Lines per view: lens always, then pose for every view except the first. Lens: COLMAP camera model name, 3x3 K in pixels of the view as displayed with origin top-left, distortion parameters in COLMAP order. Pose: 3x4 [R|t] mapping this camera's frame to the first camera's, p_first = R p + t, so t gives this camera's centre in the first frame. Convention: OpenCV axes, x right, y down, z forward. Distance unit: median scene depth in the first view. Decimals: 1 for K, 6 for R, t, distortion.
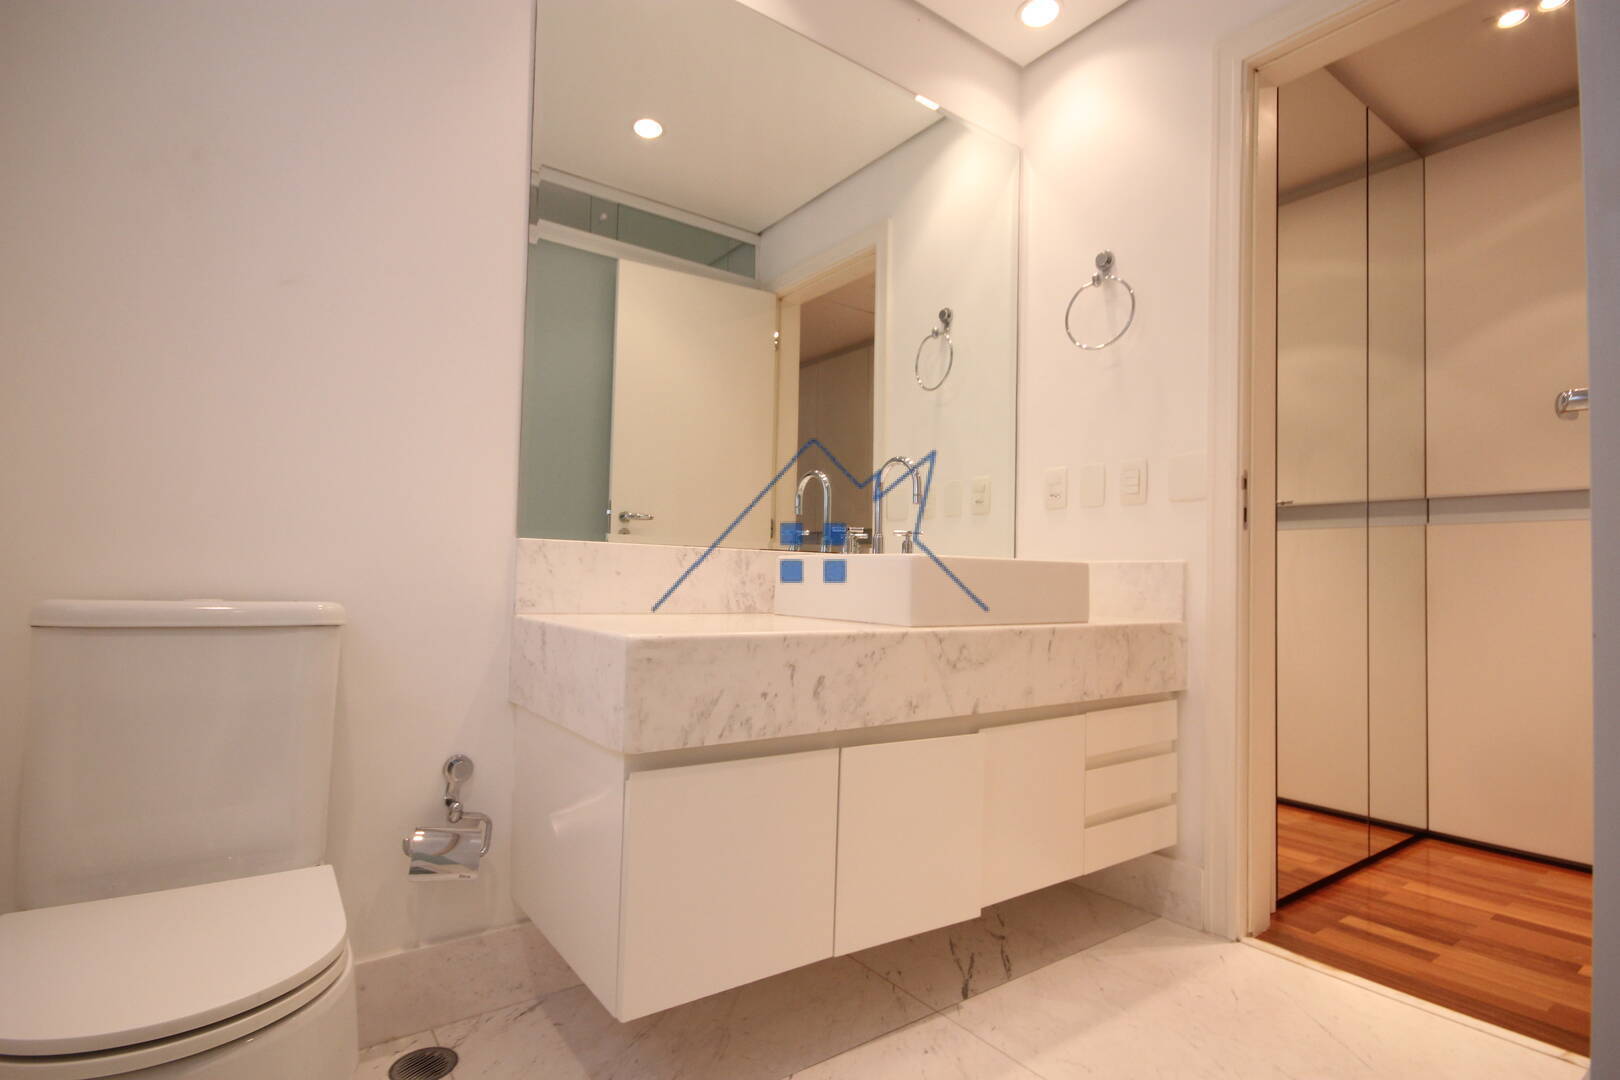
lens RADIAL K [[778.3, 0, 801.3], [0, 778.3, 544.5], [0, 0, 1]] dist [0.001093, -0.001252]
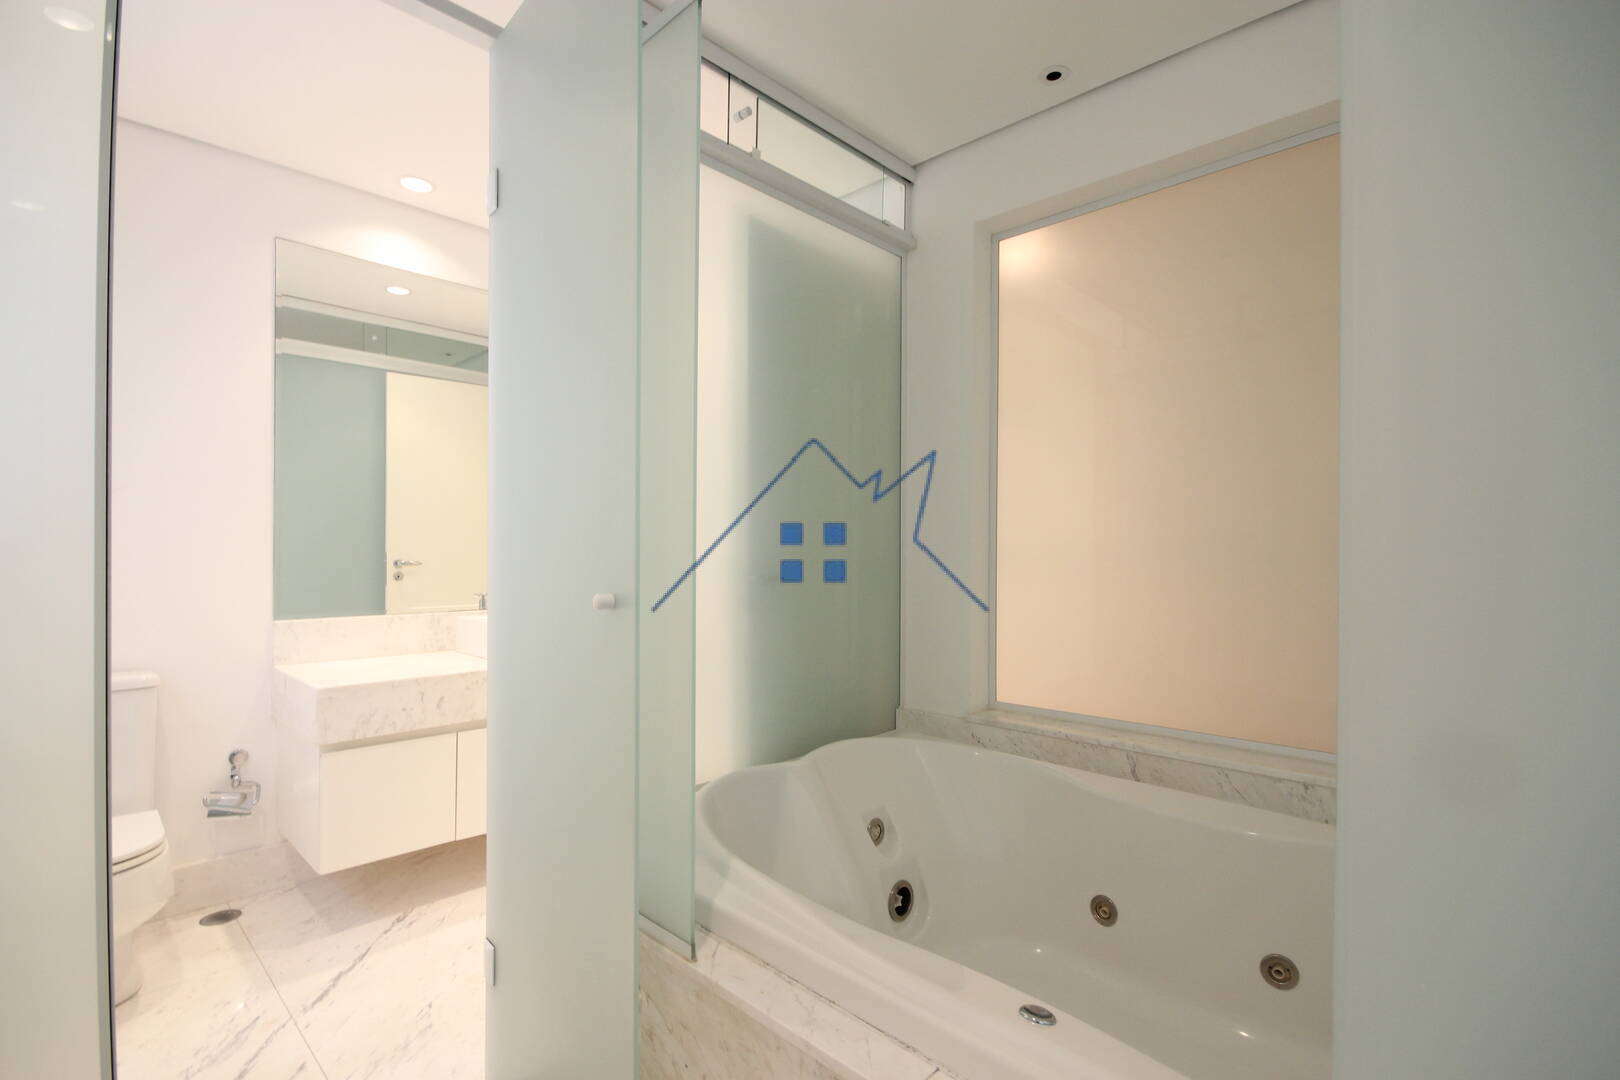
lens RADIAL K [[751.3, 0, 816.7], [0, 751.3, 540.0], [0, 0, 1]] dist [0.001000, -0.005823]
pose [[0.984613, -0.019916, 0.173613, 0.578629], [0.013543, 0.999193, 0.037814, -0.255227], [-0.174226, -0.034881, 0.984088, -0.902009]]
